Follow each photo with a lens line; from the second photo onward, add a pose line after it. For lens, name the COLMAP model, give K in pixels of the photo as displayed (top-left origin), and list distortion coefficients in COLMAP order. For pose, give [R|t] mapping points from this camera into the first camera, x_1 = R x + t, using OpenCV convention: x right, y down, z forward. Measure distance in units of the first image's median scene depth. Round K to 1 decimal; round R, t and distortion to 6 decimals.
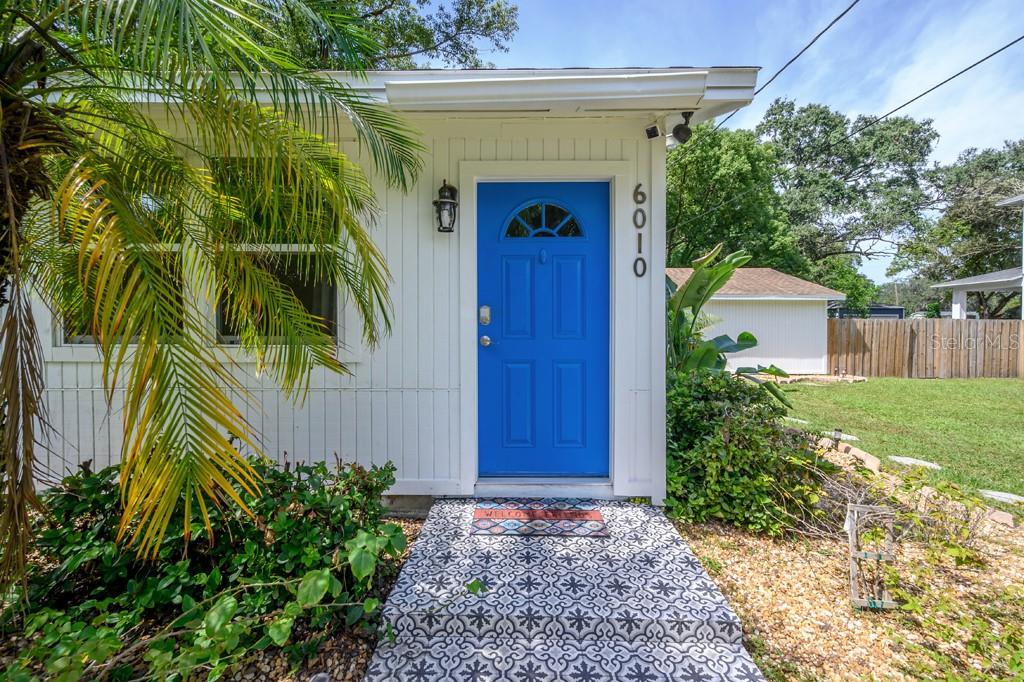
lens RADIAL K [[418.8, 0, 516.7], [0, 418.8, 334.4], [0, 0, 1]] dist [-0.000353, -0.000148]
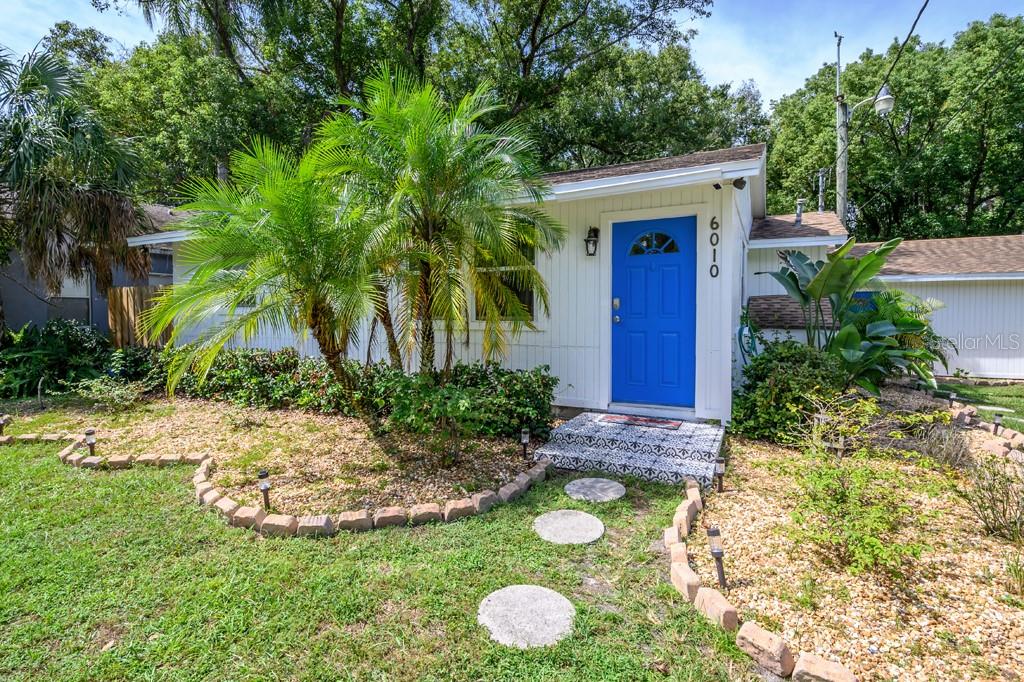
lens RADIAL K [[523.1, 0, 524.2], [0, 523.1, 313.5], [0, 0, 1]] dist [0.000287, 0.000849]
pose [[0.909841, -0.004622, -0.414931, 0.093417], [-0.008912, 0.999490, -0.030675, 0.012583], [0.414861, 0.031607, 0.909336, -0.212020]]
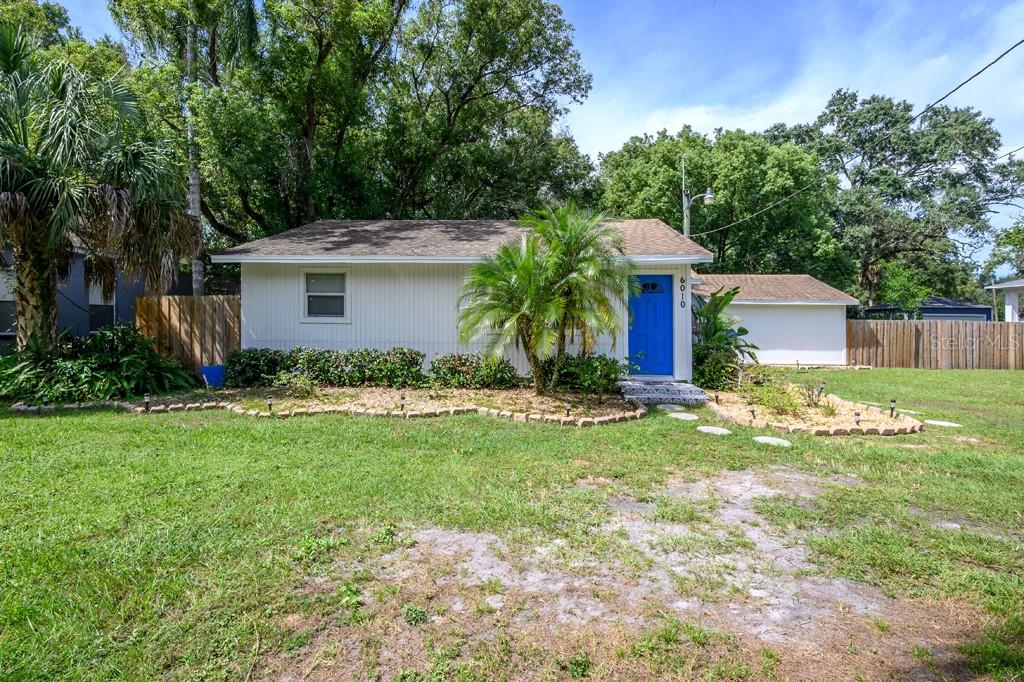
lens RADIAL K [[523.1, 0, 524.2], [0, 523.1, 313.5], [0, 0, 1]] dist [0.000287, 0.000849]
pose [[0.999246, 0.002977, -0.038718, -0.146769], [-0.004681, 0.999021, -0.043982, 0.016528], [0.038549, 0.044130, 0.998282, -0.585718]]
